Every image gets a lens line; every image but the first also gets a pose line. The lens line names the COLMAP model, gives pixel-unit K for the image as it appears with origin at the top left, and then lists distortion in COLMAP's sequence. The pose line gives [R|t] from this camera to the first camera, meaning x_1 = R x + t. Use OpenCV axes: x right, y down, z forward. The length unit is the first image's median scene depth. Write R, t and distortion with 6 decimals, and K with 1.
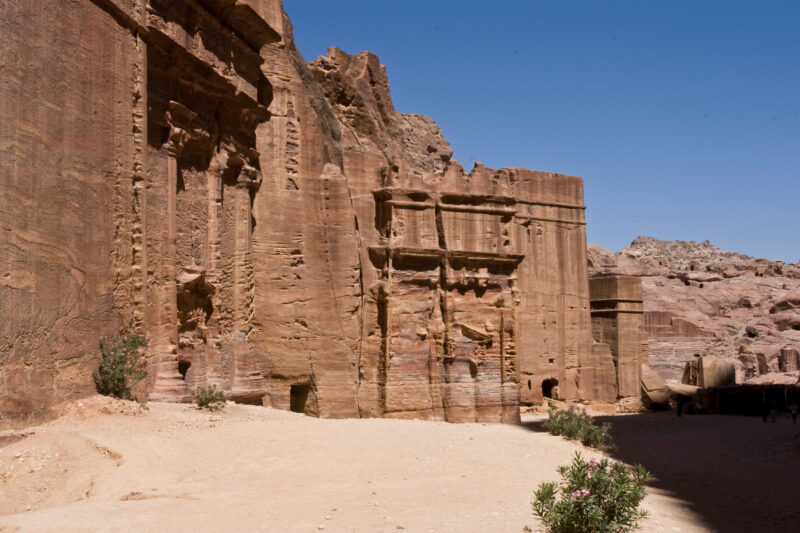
lens RADIAL K [[1108.8, 0, 399.9], [0, 1108.8, 266.7], [0, 0, 1]] dist [-0.041061, 0.000000]
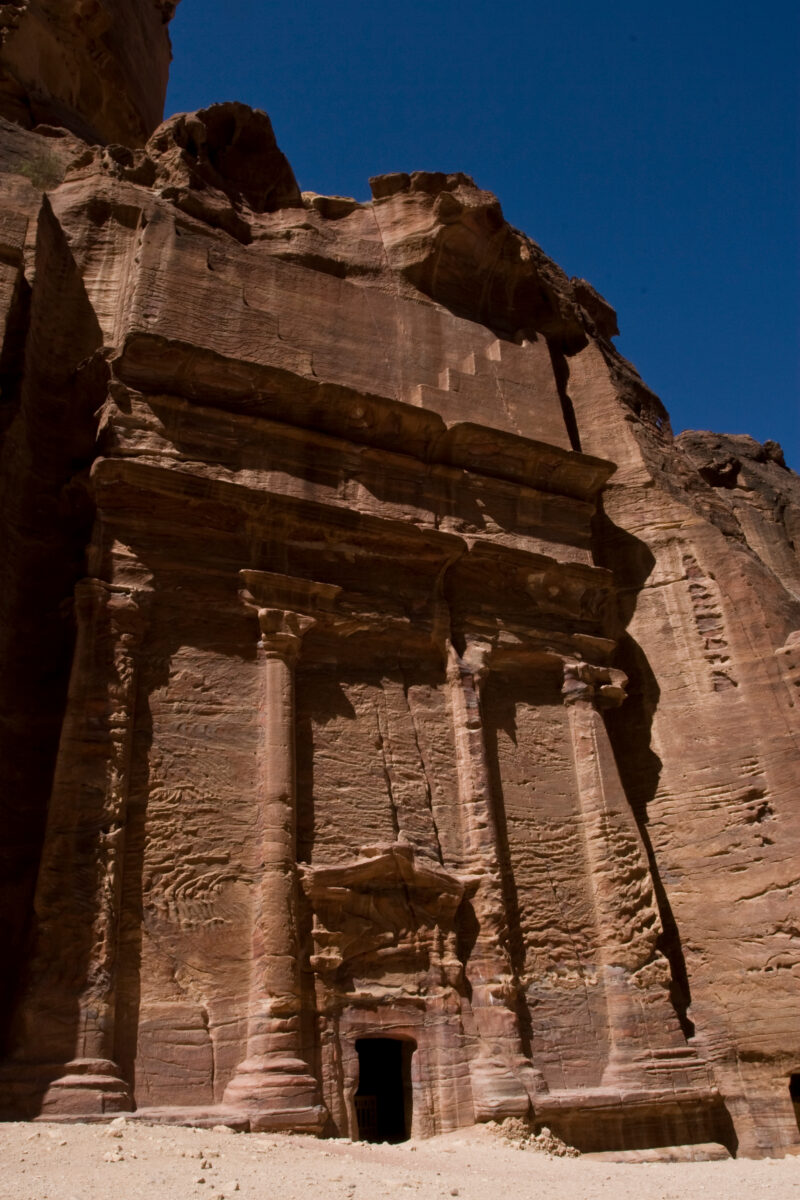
lens RADIAL K [[933.7, 0, 399.3], [0, 933.7, 596.3], [0, 0, 1]] dist [-0.078552, 0.033906]
pose [[0.584567, -0.430390, -0.687783, 0.150108], [0.116089, 0.883353, -0.454104, 0.083273], [0.802997, 0.185610, 0.566343, 0.614577]]
